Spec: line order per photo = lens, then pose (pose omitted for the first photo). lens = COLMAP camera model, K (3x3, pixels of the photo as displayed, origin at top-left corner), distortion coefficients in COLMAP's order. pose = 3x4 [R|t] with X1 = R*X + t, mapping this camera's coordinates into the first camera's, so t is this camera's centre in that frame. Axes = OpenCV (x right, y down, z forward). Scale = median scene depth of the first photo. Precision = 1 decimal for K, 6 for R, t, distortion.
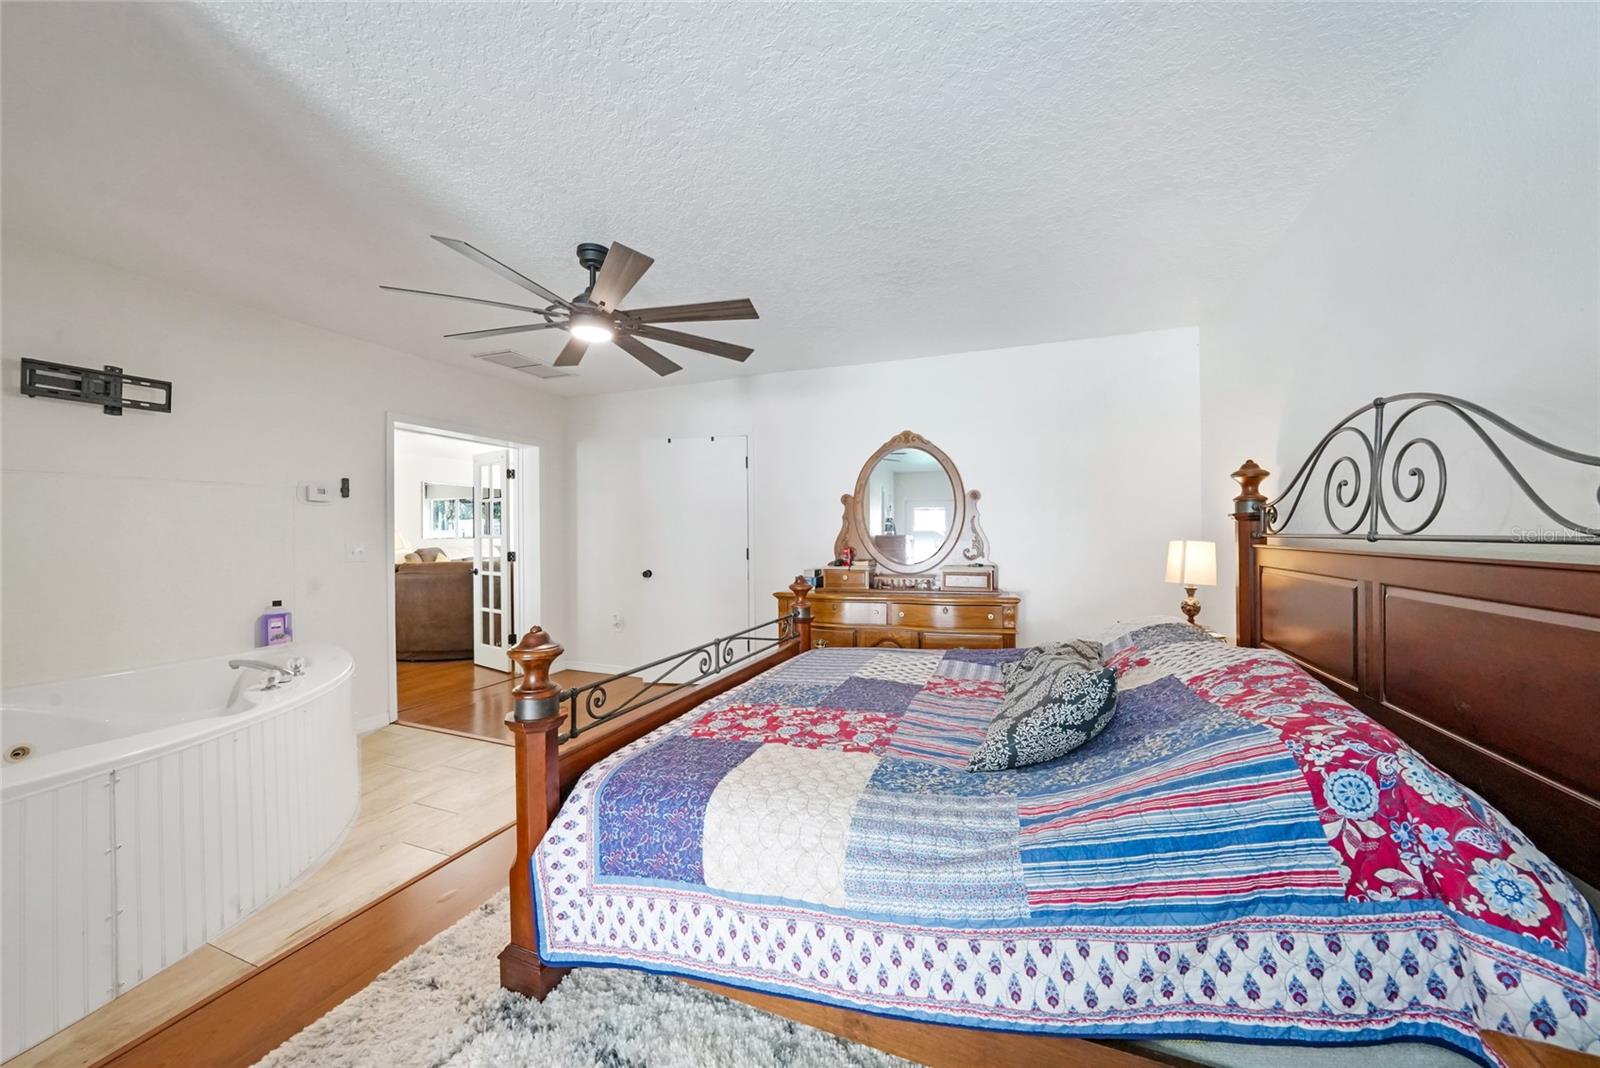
lens RADIAL K [[572.4, 0, 793.1], [0, 572.4, 533.5], [0, 0, 1]] dist [-0.030557, 0.006437]
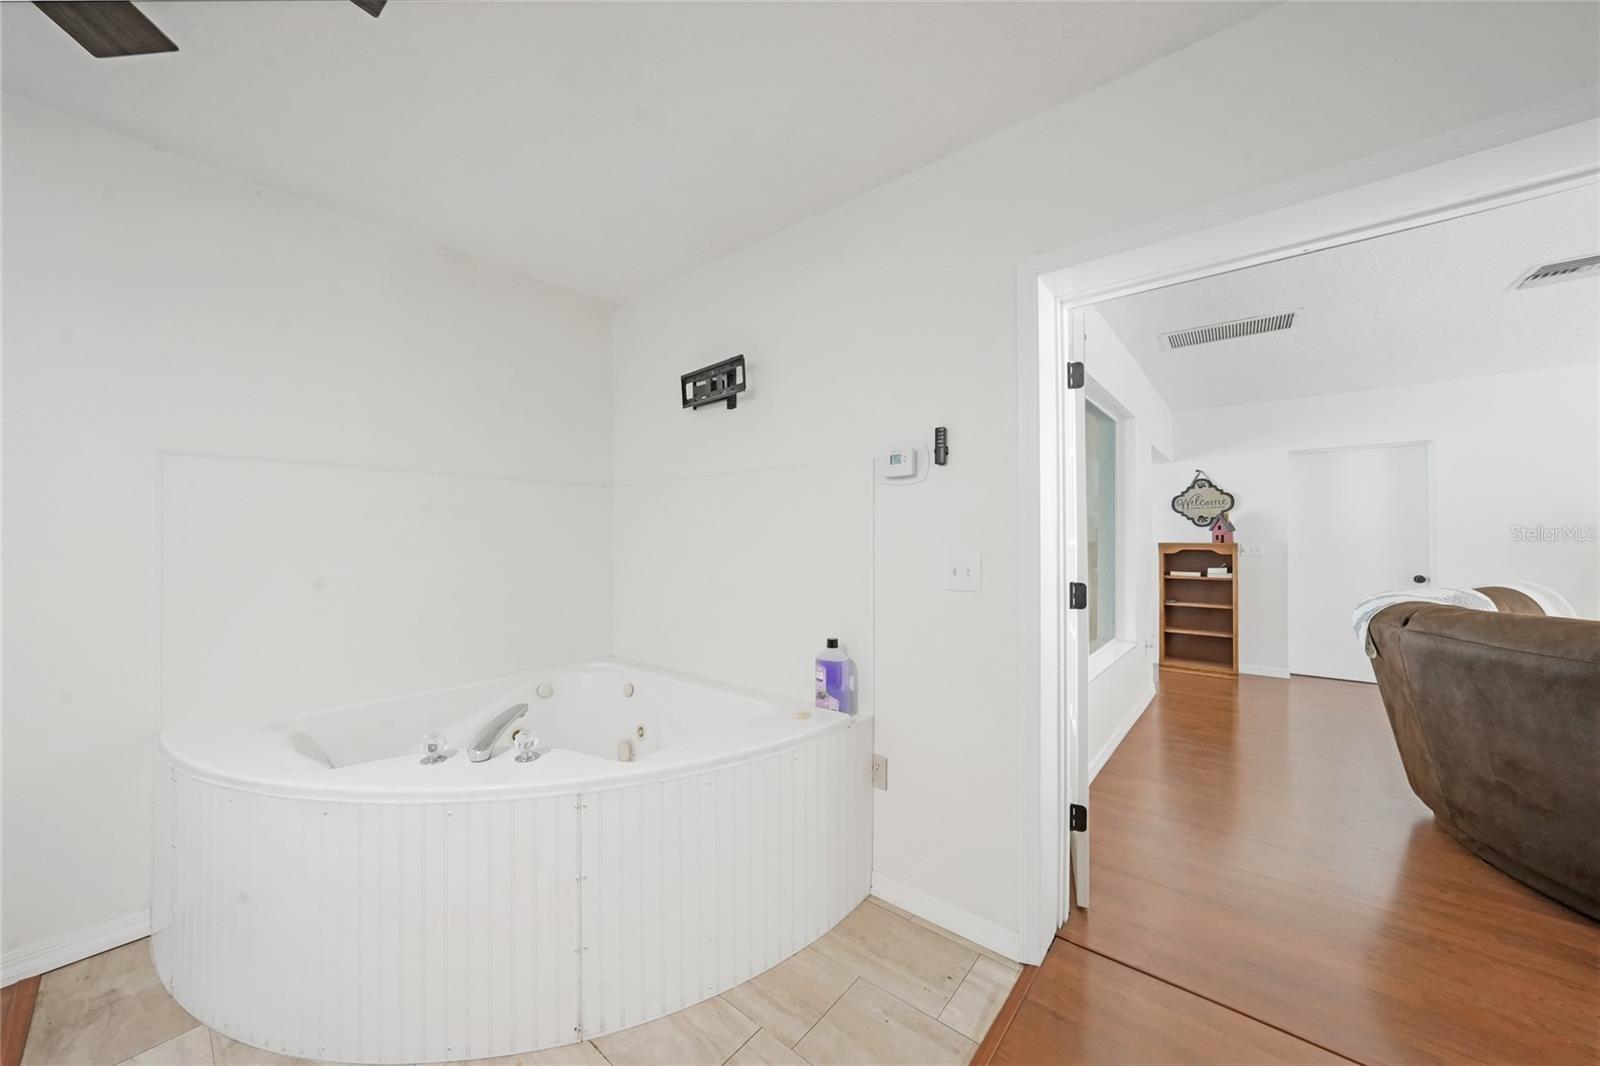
lens RADIAL K [[572.4, 0, 793.1], [0, 572.4, 532.5], [0, 0, 1]] dist [-0.030557, 0.006437]
pose [[-0.307463, -0.005712, -0.951543, -0.278379], [0.000843, 0.999980, -0.006275, 0.001901], [0.951560, -0.002732, -0.307452, 1.133920]]
